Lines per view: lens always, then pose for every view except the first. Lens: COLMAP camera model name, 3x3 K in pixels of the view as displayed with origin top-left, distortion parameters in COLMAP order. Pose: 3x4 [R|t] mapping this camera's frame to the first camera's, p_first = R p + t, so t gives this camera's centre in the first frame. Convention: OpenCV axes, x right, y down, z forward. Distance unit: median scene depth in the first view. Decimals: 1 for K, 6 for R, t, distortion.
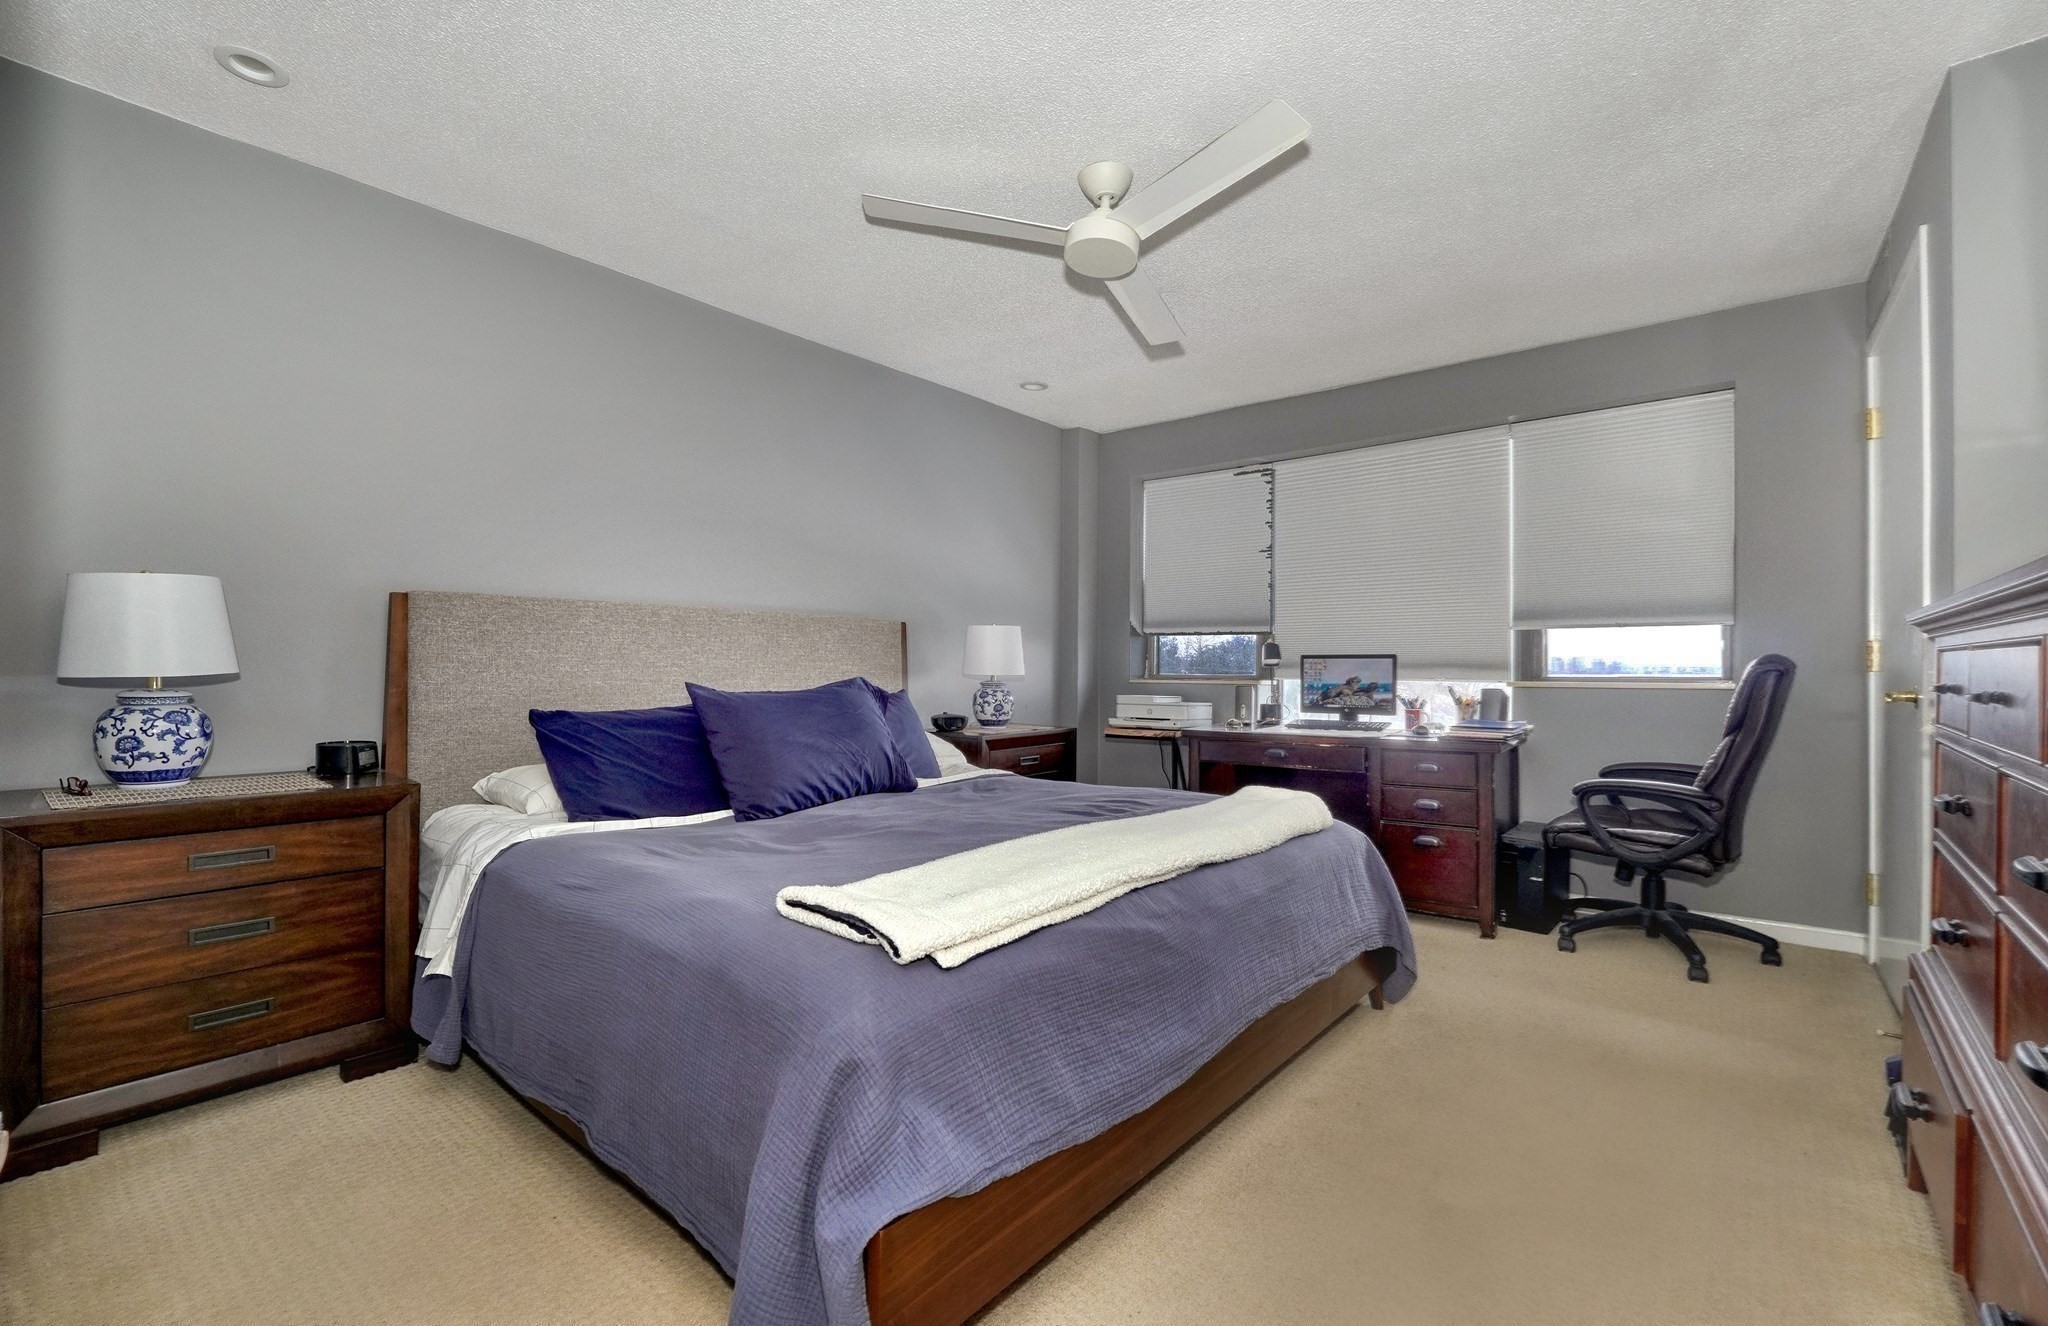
lens RADIAL K [[868.9, 0, 1025.0], [0, 868.9, 665.1], [0, 0, 1]] dist [-0.001534, -0.000071]
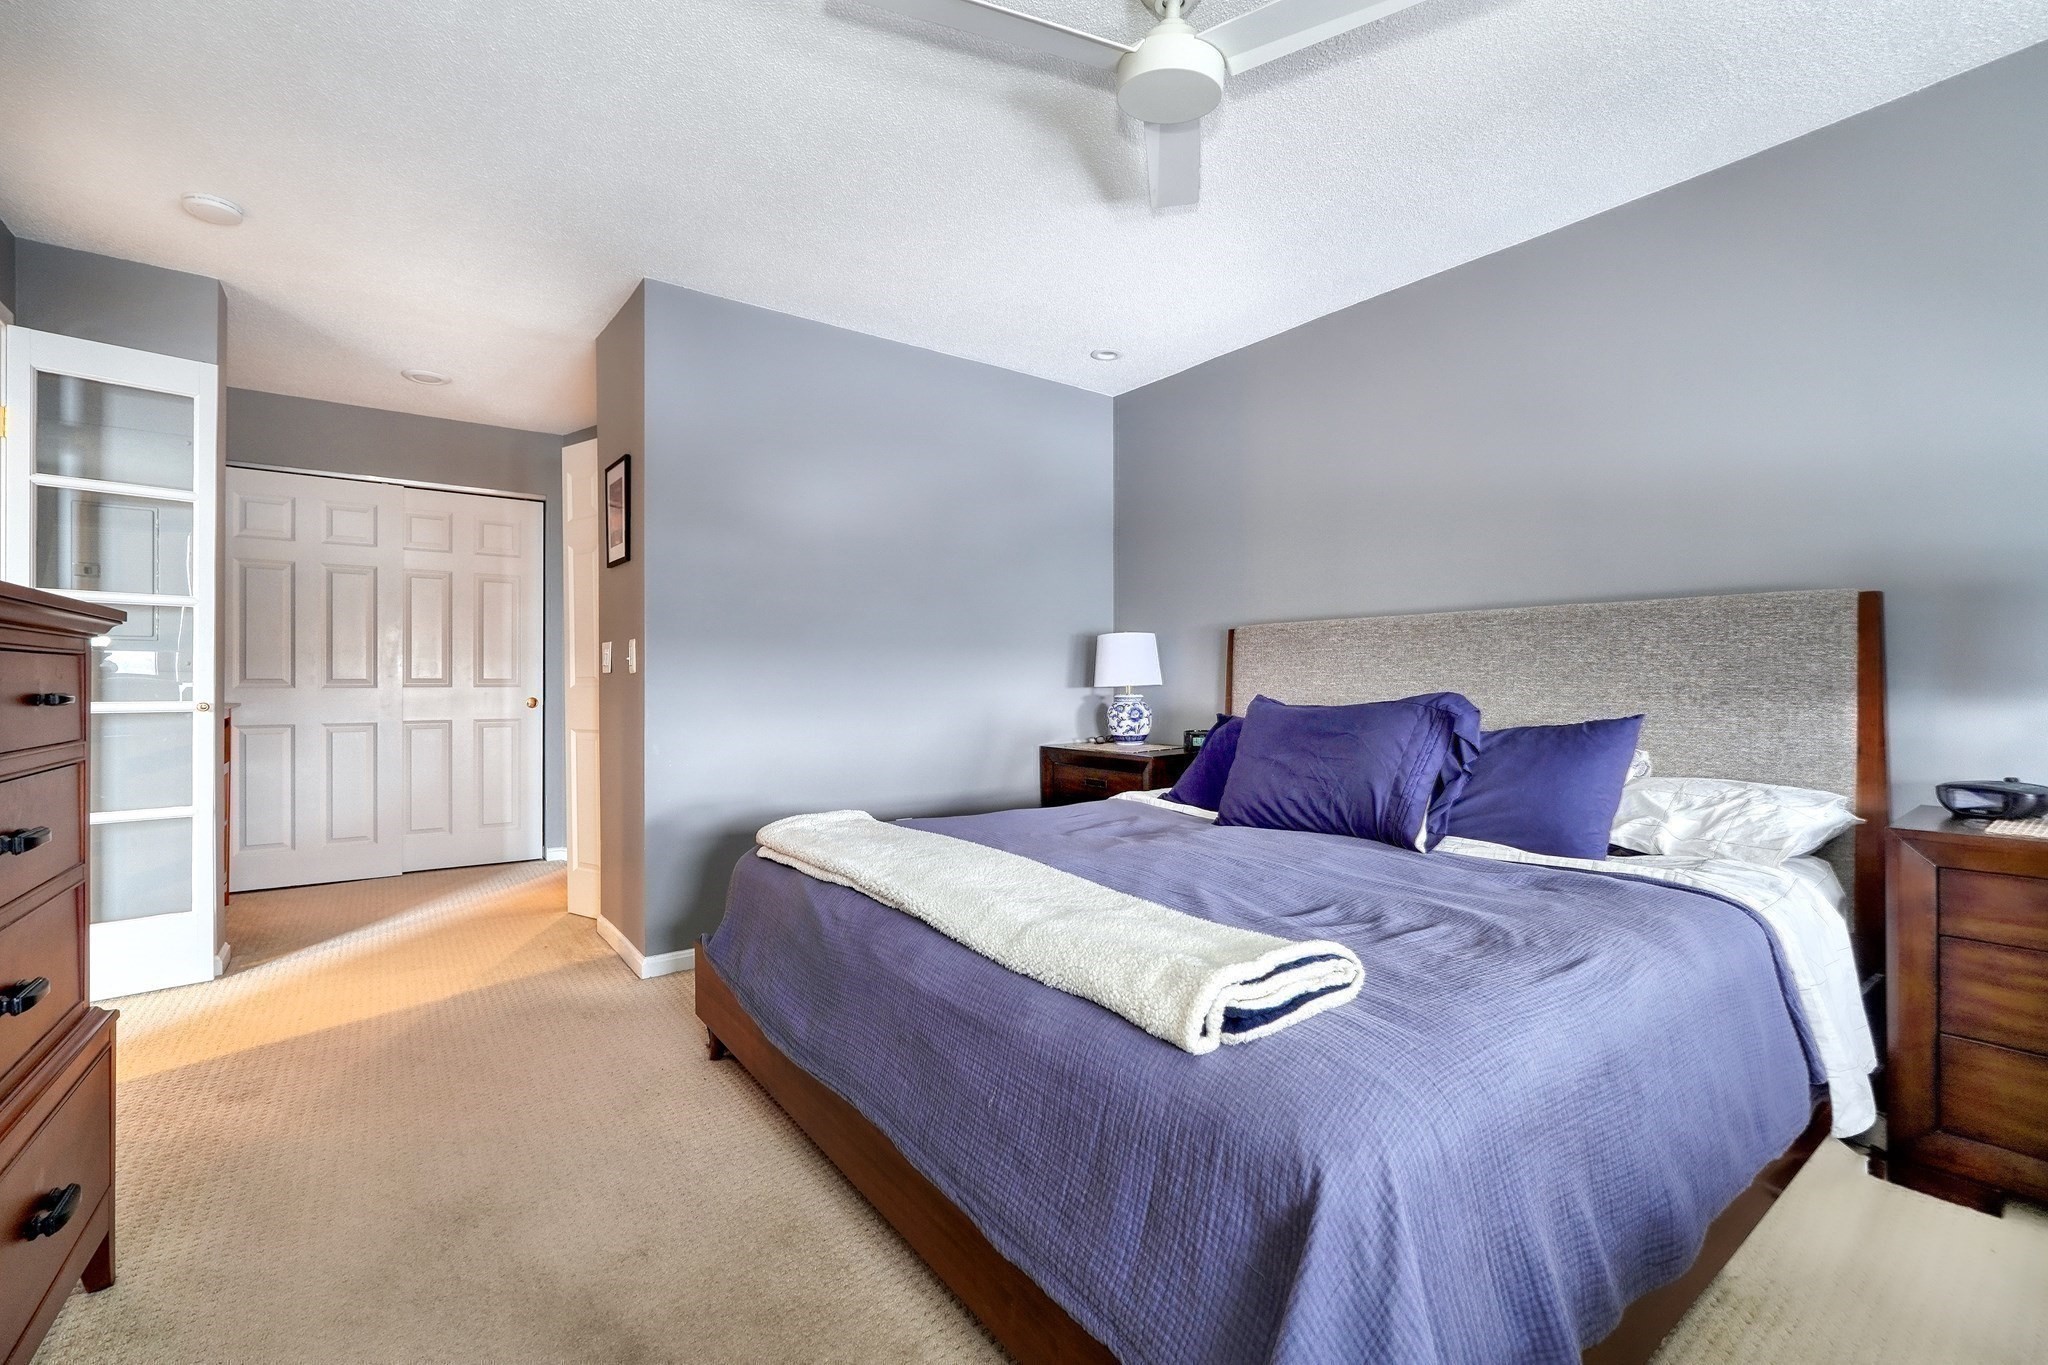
lens RADIAL K [[879.8, 0, 1021.8], [0, 879.8, 676.1], [0, 0, 1]] dist [-0.016272, 0.004960]
pose [[-0.230113, -0.010636, -0.973106, 0.749313], [0.002024, 0.999933, -0.011408, 0.009199], [0.973162, -0.004595, -0.230076, 0.970537]]
